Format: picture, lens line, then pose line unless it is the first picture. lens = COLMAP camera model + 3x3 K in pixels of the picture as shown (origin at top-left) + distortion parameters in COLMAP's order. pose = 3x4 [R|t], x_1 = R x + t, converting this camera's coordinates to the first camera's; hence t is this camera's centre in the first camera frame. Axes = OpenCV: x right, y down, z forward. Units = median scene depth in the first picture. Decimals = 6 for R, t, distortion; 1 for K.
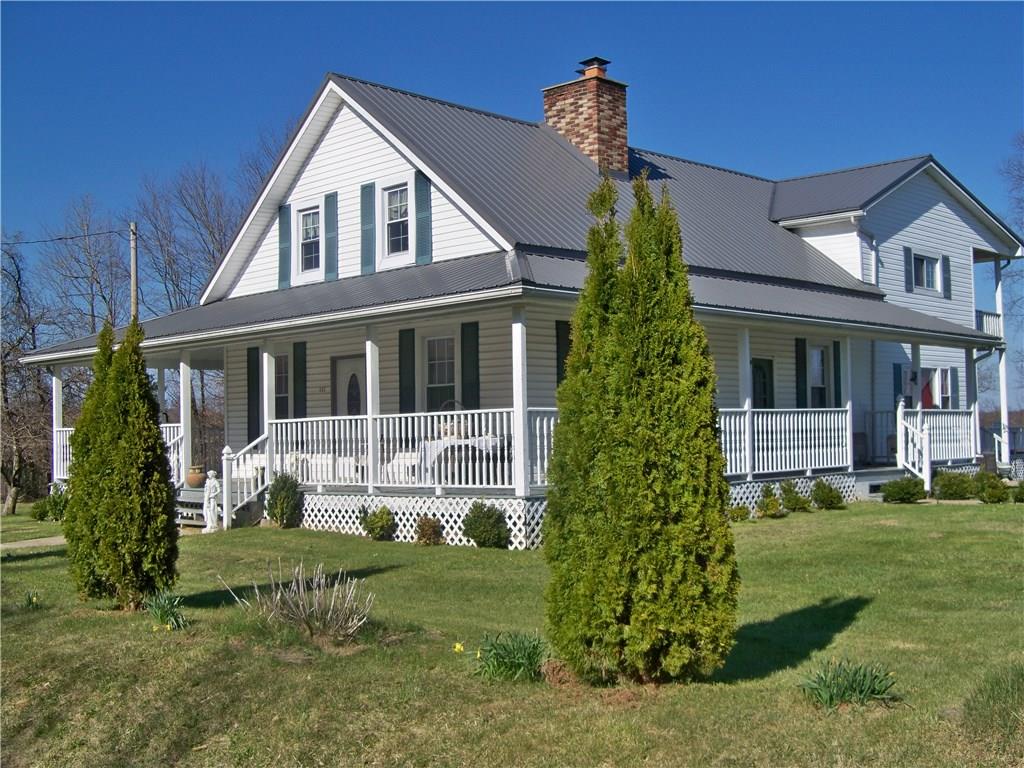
lens RADIAL K [[1225.9, 0, 512.0], [0, 1225.9, 384.0], [0, 0, 1]] dist [-0.104884, -0.008884]
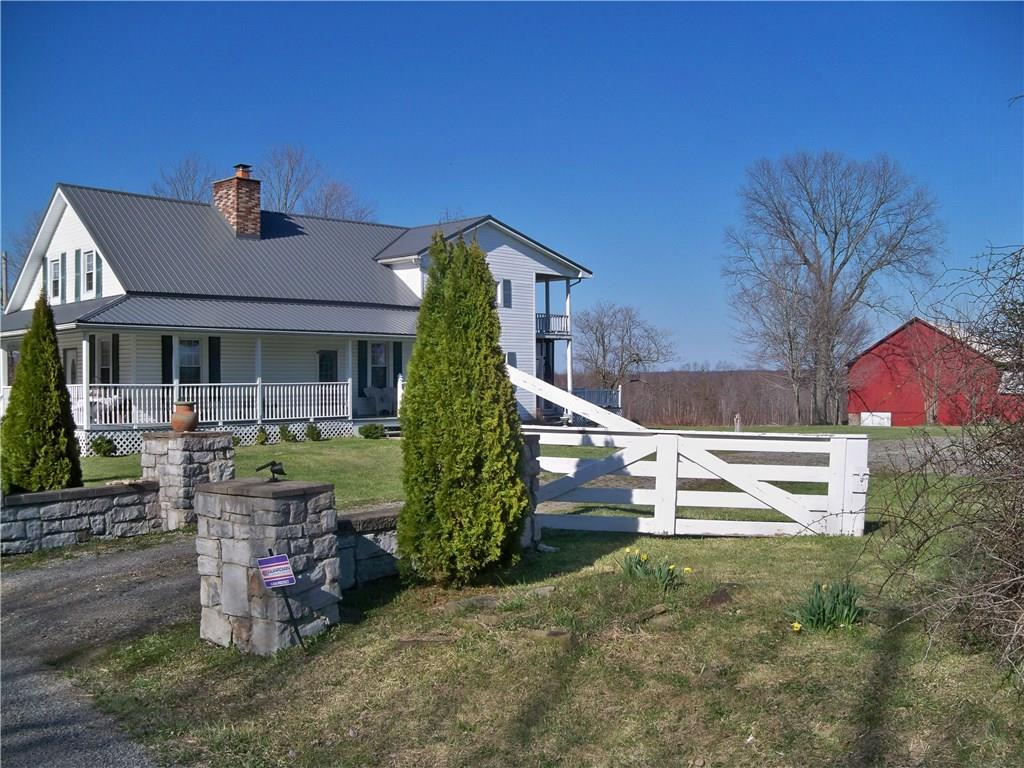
lens RADIAL K [[1042.5, 0, 494.2], [0, 1042.5, 384.4], [0, 0, 1]] dist [-0.235109, 0.440125]
pose [[0.999929, 0.011584, -0.002874, 0.463140], [-0.011451, 0.999038, 0.042337, -0.038956], [0.003362, -0.042301, 0.999099, -0.424135]]
